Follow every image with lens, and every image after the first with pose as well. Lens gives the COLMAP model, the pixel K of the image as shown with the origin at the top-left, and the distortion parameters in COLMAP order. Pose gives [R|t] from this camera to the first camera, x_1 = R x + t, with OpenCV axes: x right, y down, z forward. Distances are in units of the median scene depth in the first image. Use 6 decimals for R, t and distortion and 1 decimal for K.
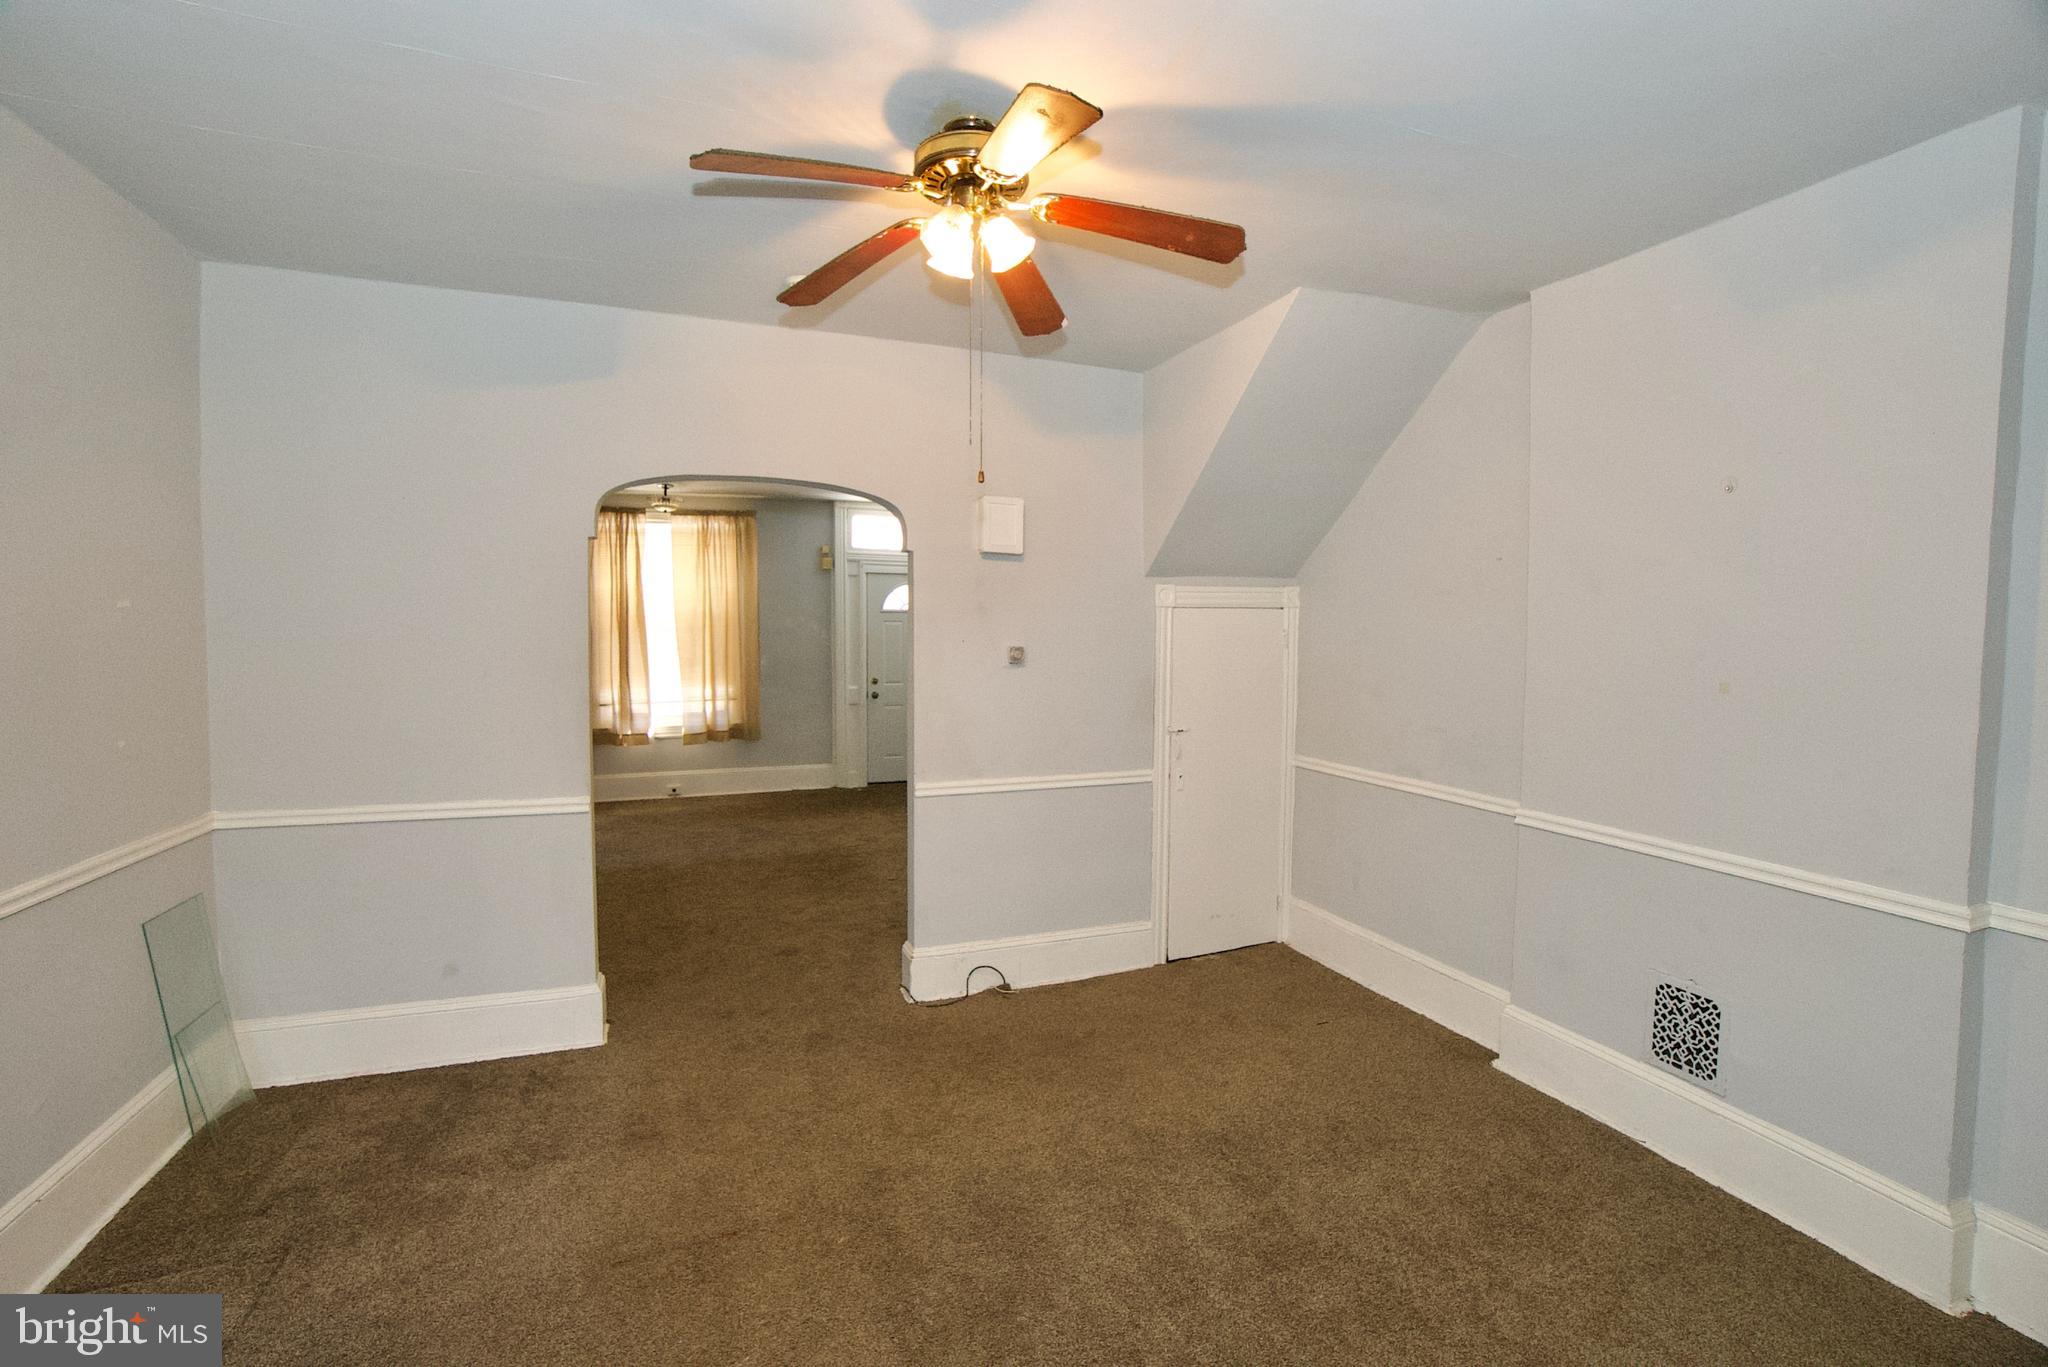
lens RADIAL K [[937.2, 0, 1032.0], [0, 937.2, 678.8], [0, 0, 1]] dist [-0.065217, 0.030935]
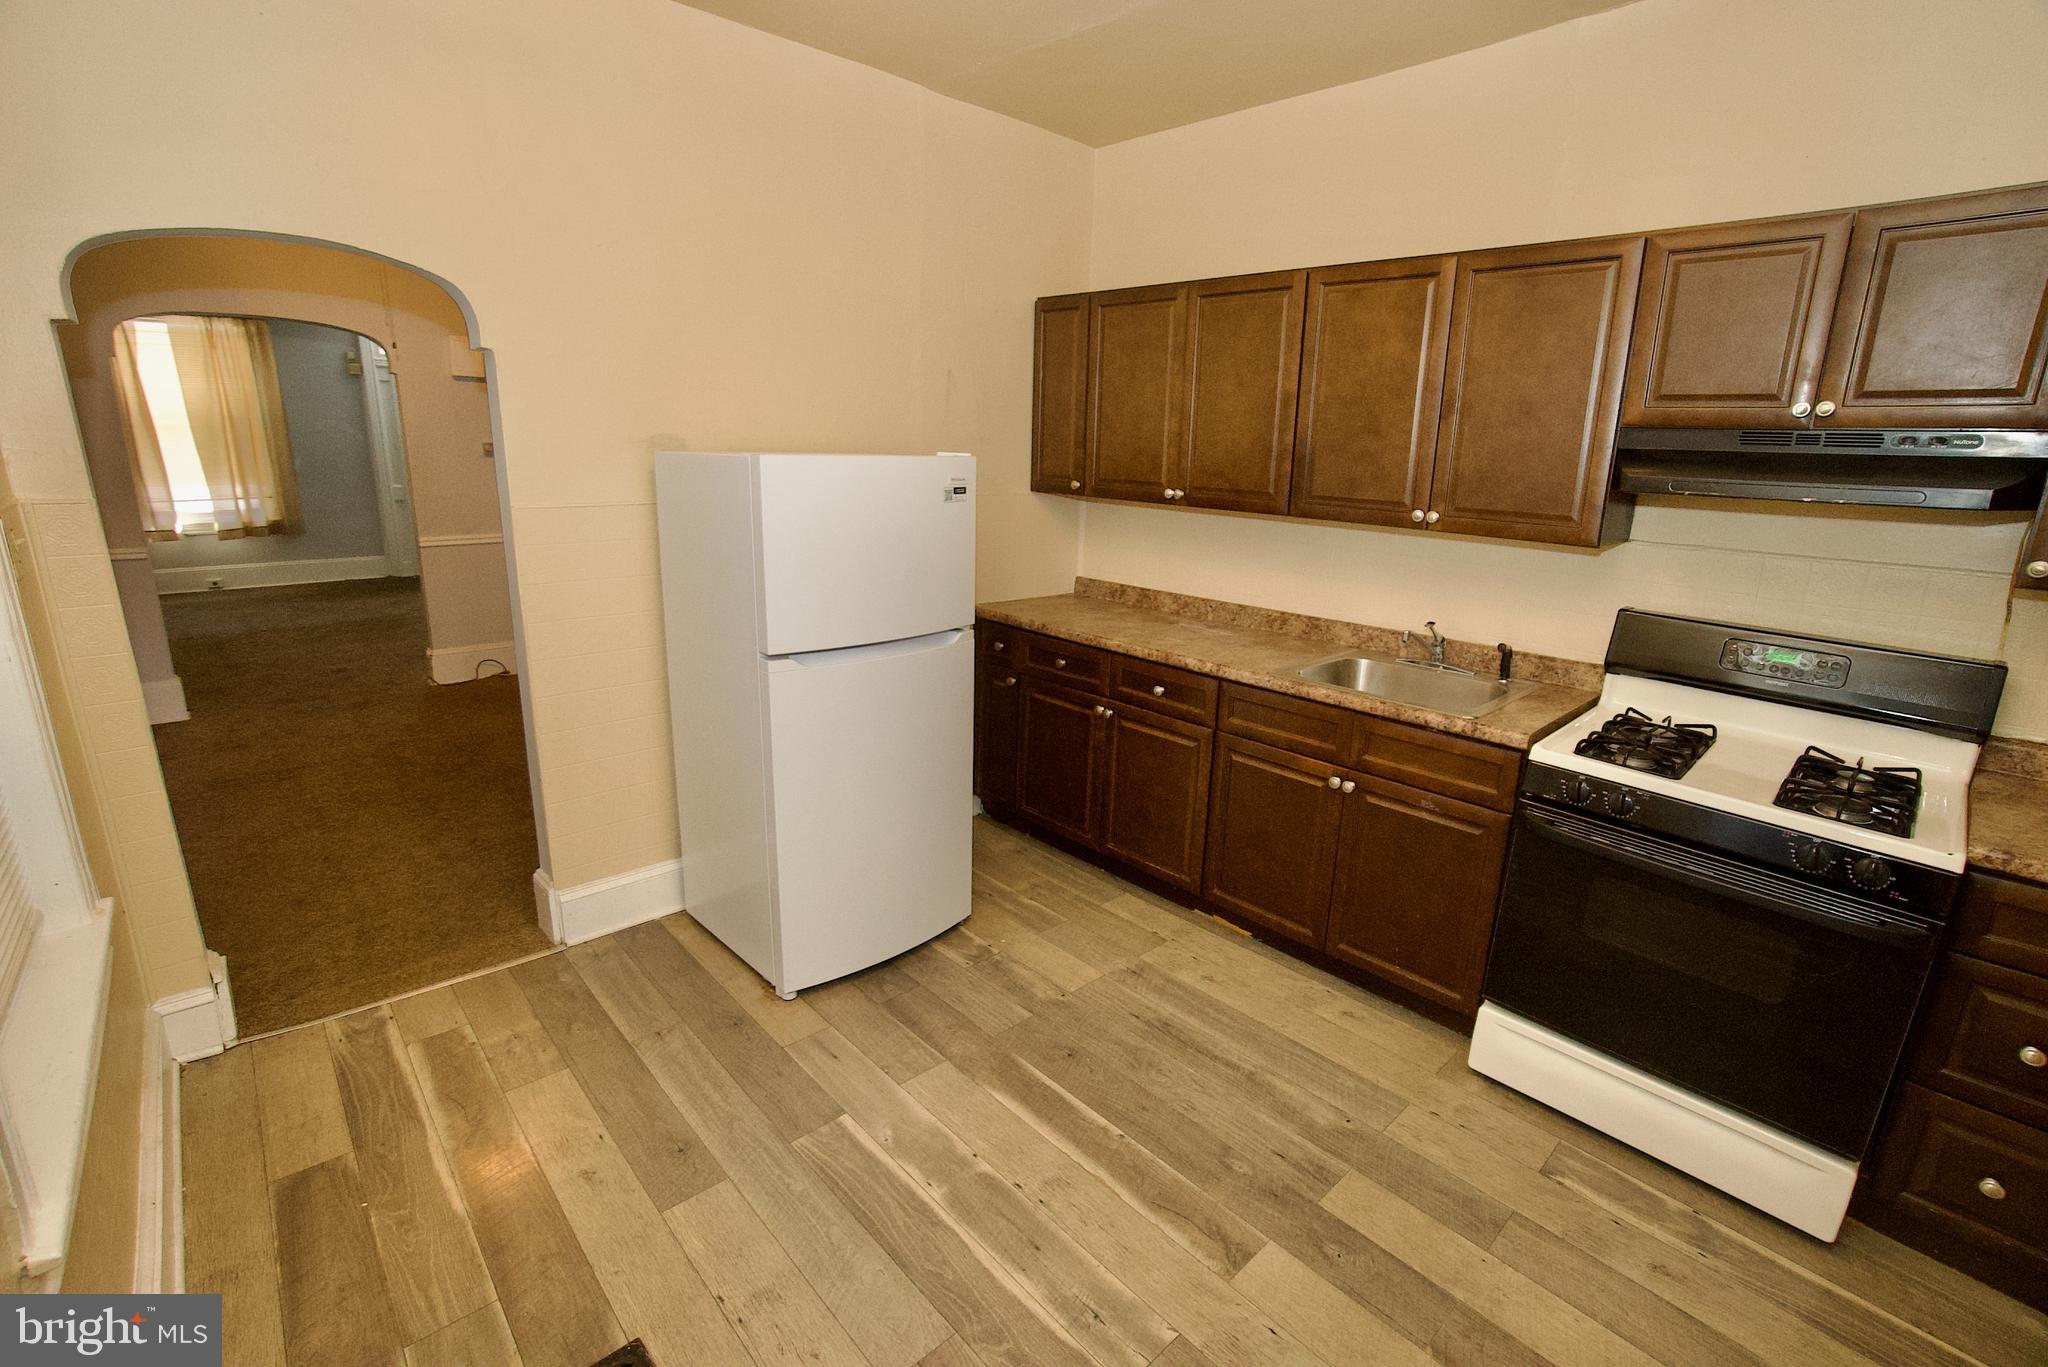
lens RADIAL K [[937.2, 0, 1032.0], [0, 937.2, 678.8], [0, 0, 1]] dist [-0.065217, 0.030935]
pose [[0.929999, -0.073341, 0.360170, 0.110891], [0.000653, 0.980219, 0.197914, 0.021415], [-0.367561, -0.183825, 0.911651, -0.333065]]
